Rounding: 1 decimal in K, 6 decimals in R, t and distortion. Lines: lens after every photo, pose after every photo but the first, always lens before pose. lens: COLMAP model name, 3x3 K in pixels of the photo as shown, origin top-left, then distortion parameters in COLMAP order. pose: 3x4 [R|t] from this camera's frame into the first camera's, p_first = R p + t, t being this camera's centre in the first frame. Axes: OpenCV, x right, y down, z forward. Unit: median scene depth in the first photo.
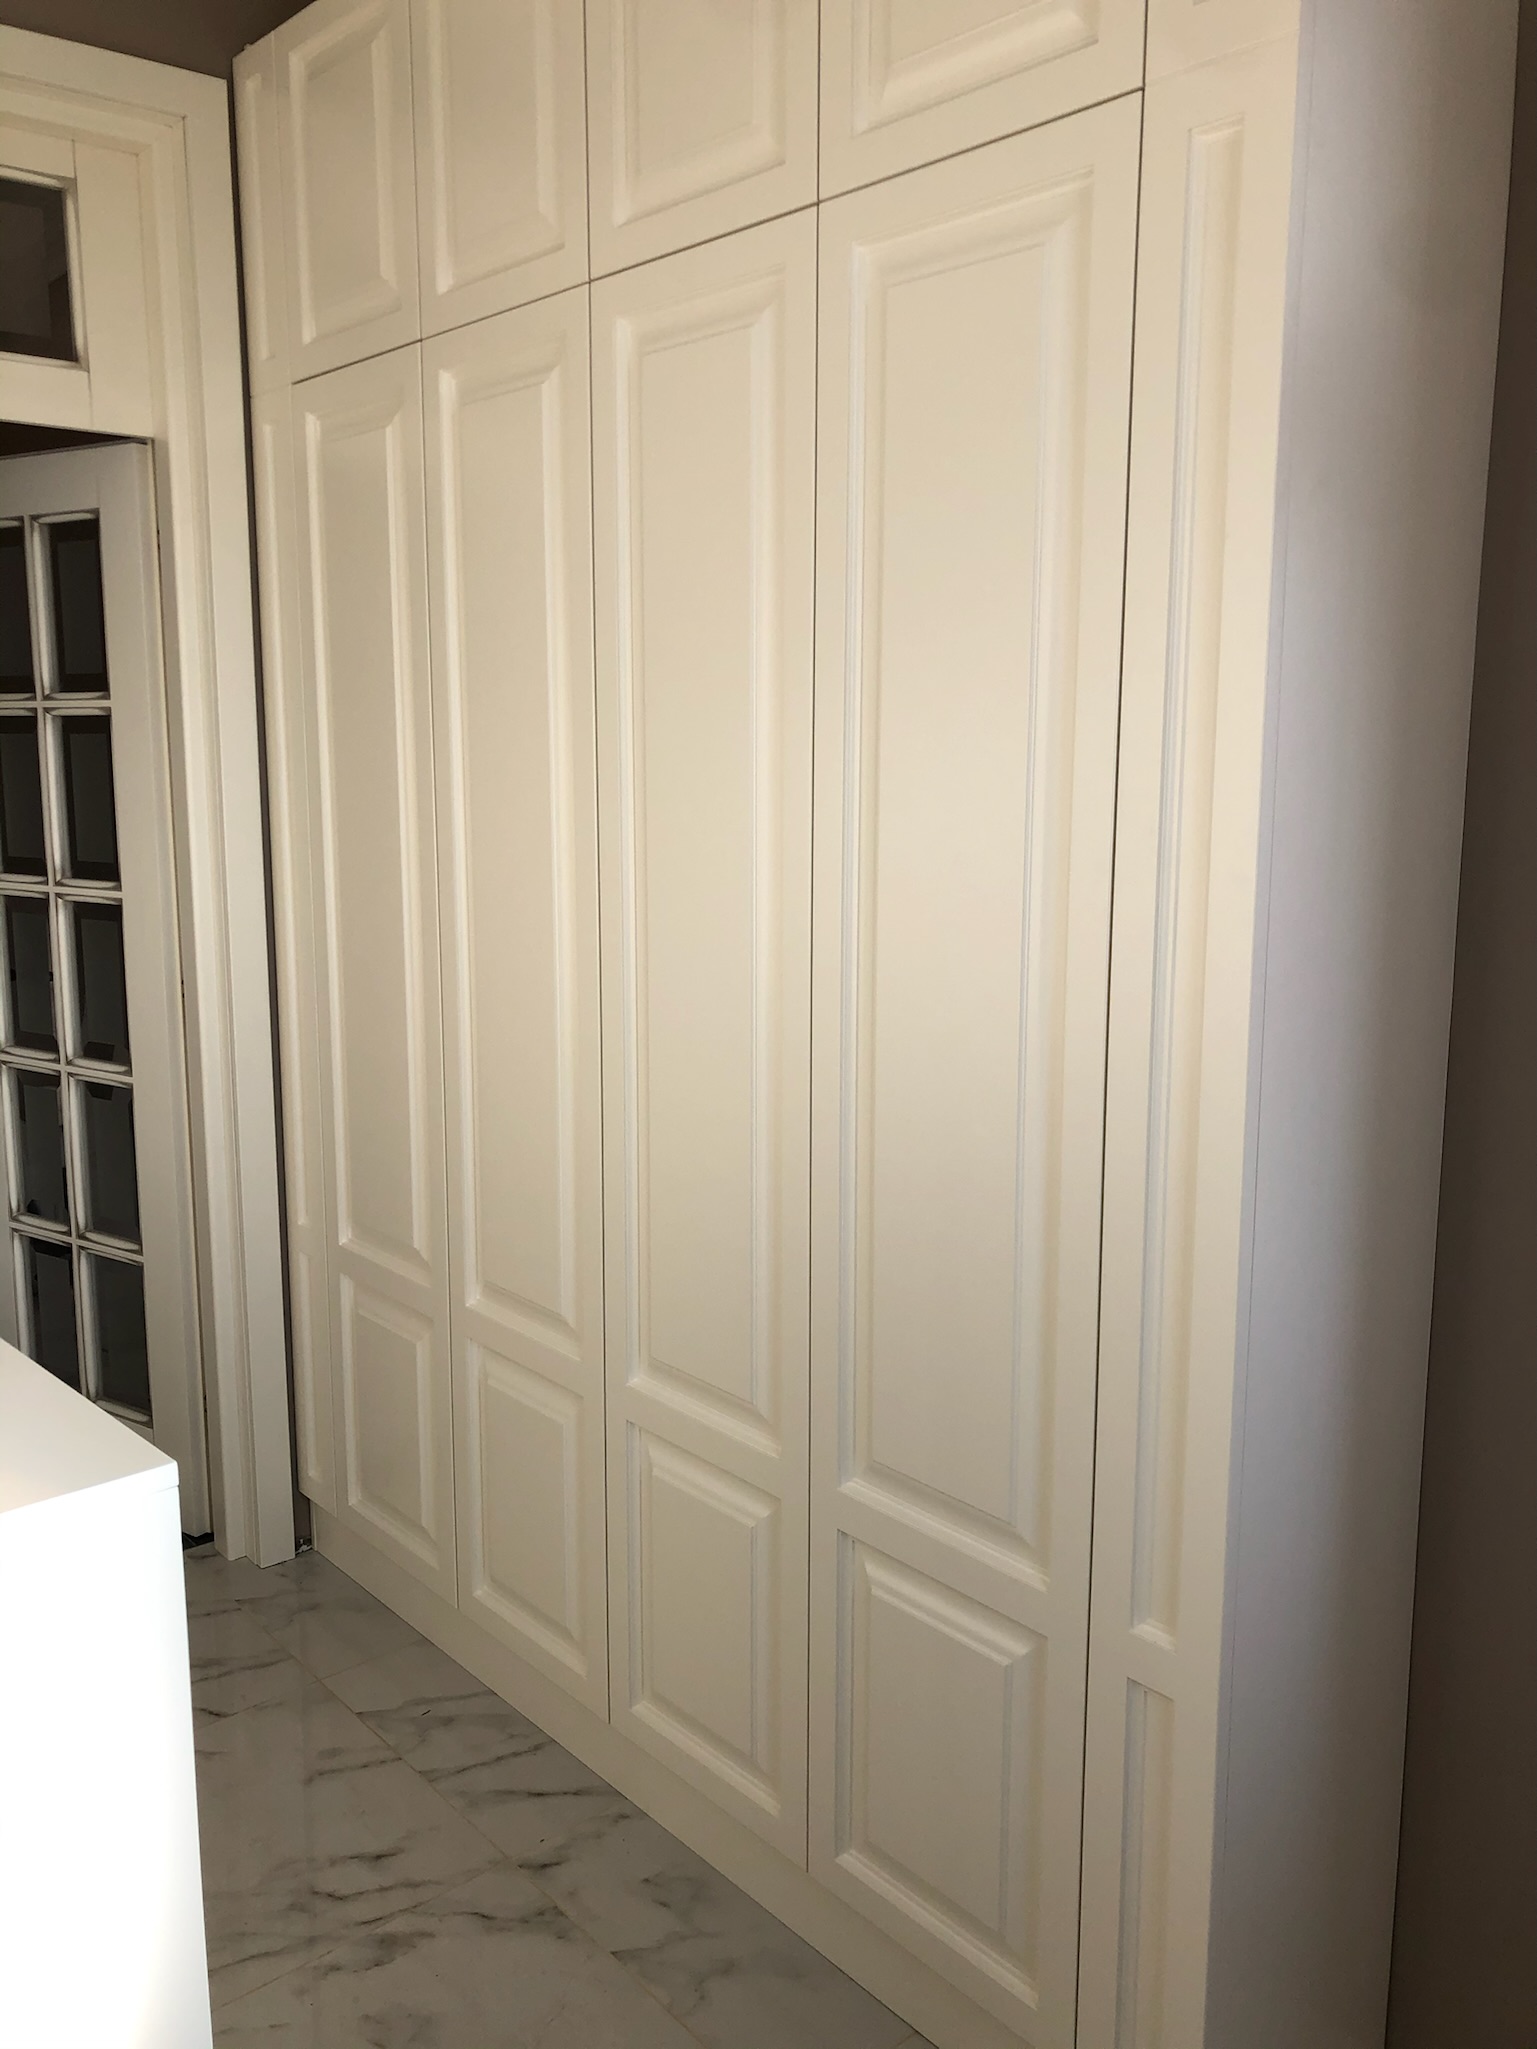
lens RADIAL K [[1674.7, 0, 757.8], [0, 1674.7, 1025.5], [0, 0, 1]] dist [0.009451, -0.022104]
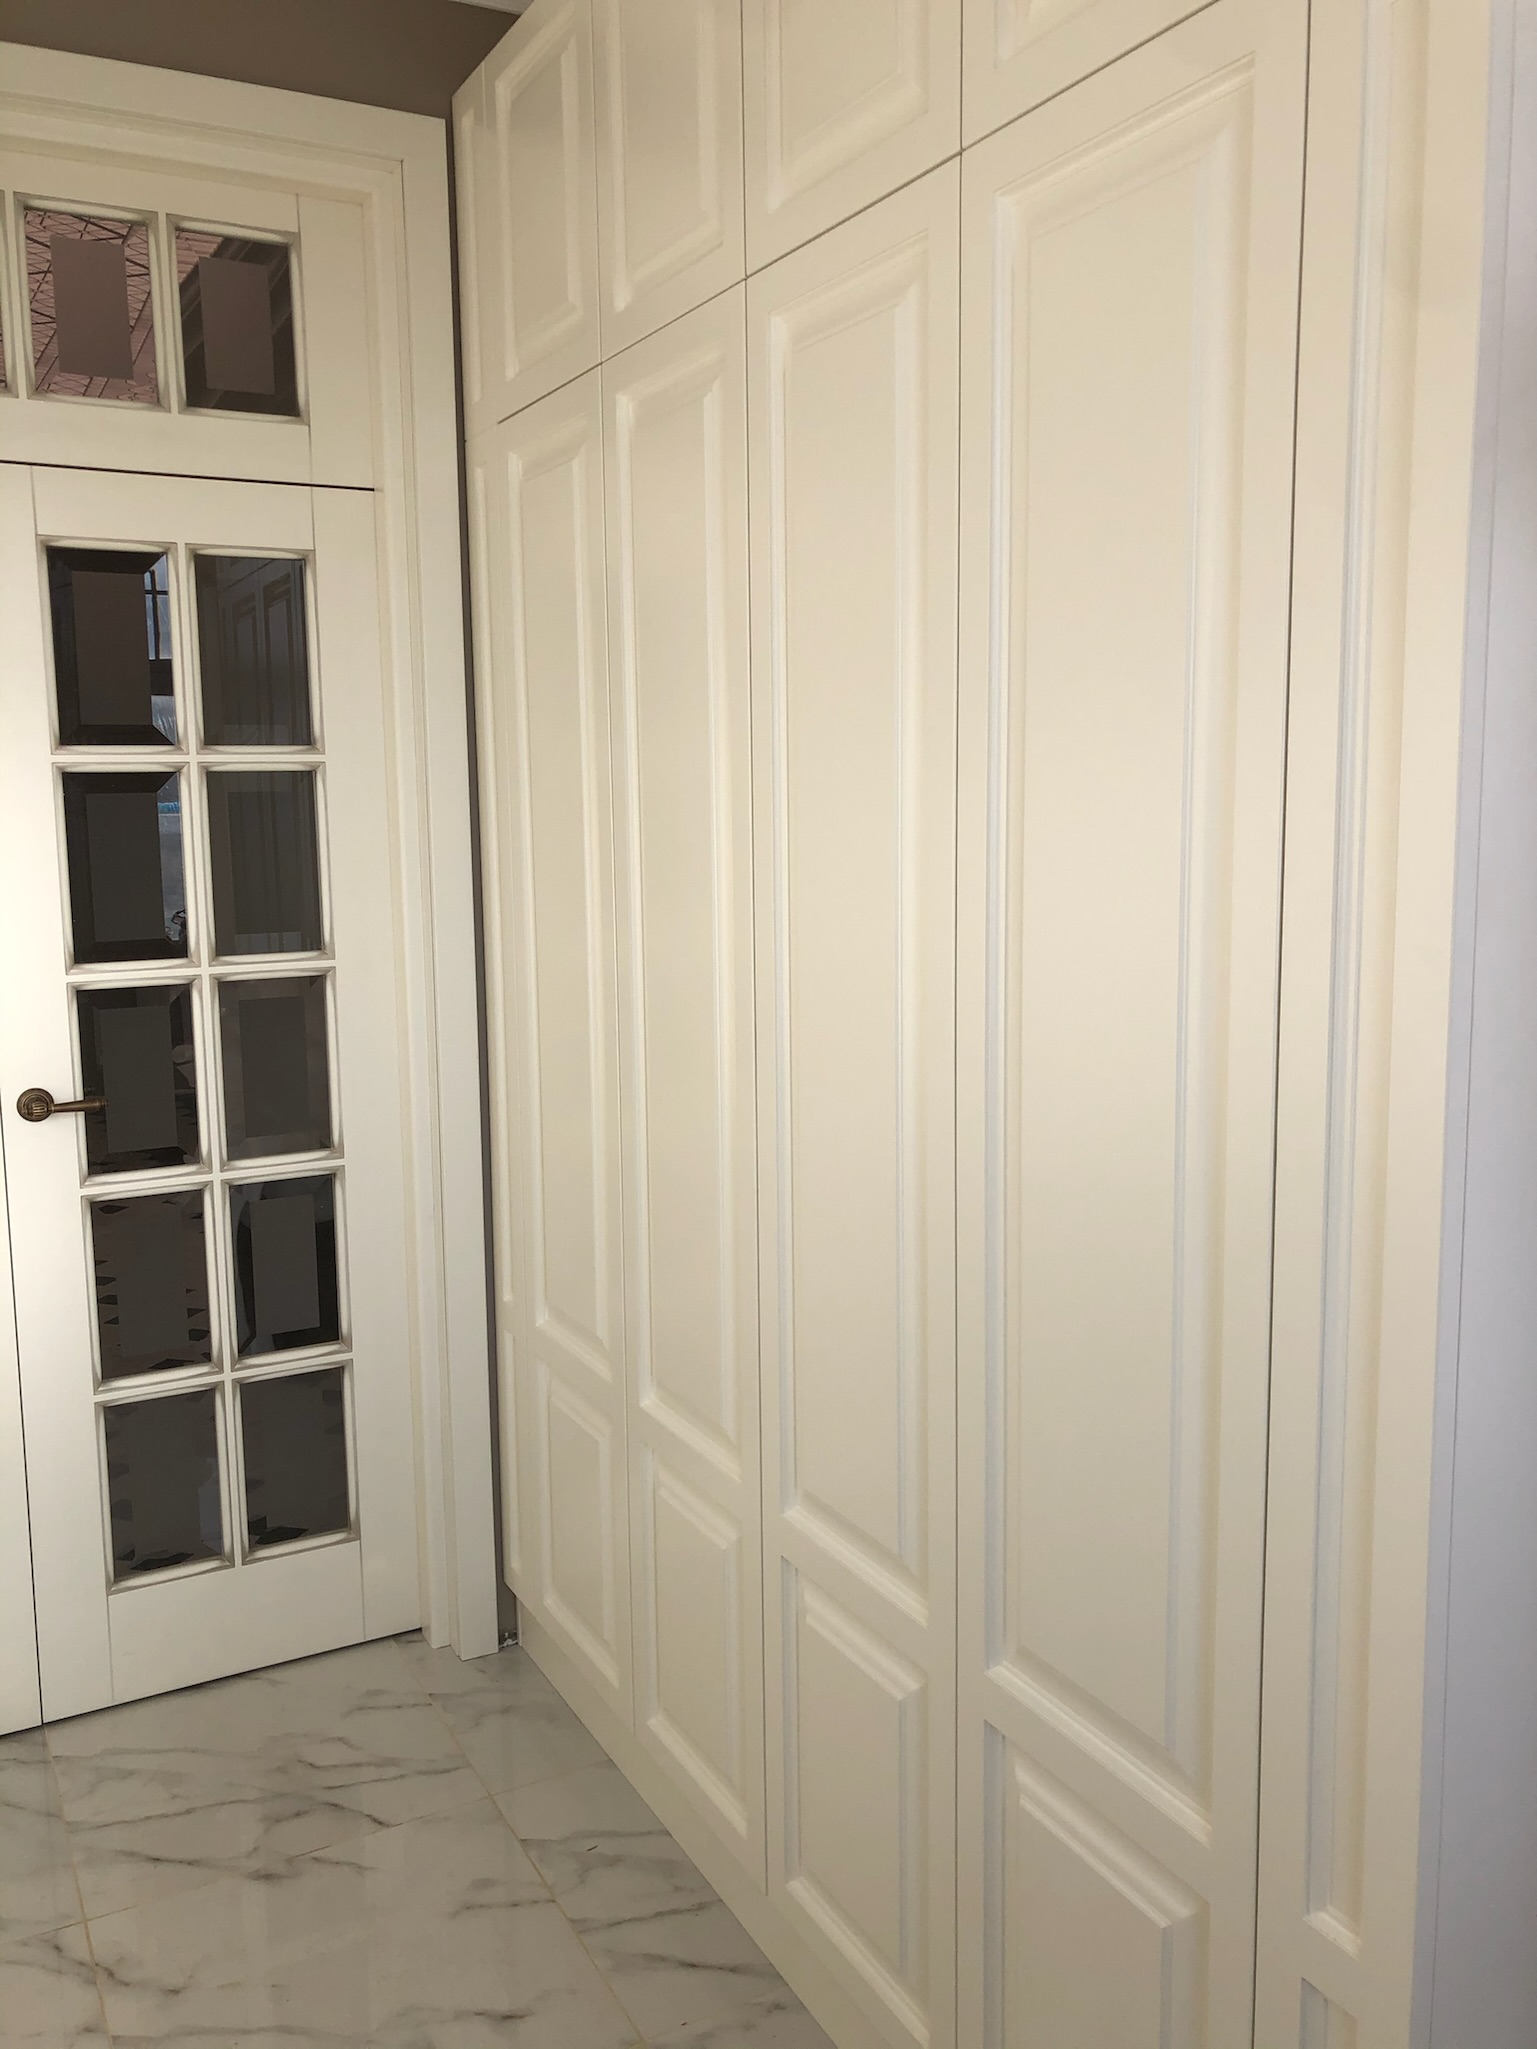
lens RADIAL K [[1674.7, 0, 776.3], [0, 1674.7, 1024.5], [0, 0, 1]] dist [0.009451, -0.022104]
pose [[0.974093, 0.014067, -0.225709, 0.104588], [-0.020856, 0.999398, -0.027722, -0.017483], [0.225183, 0.031711, 0.973800, 0.121617]]
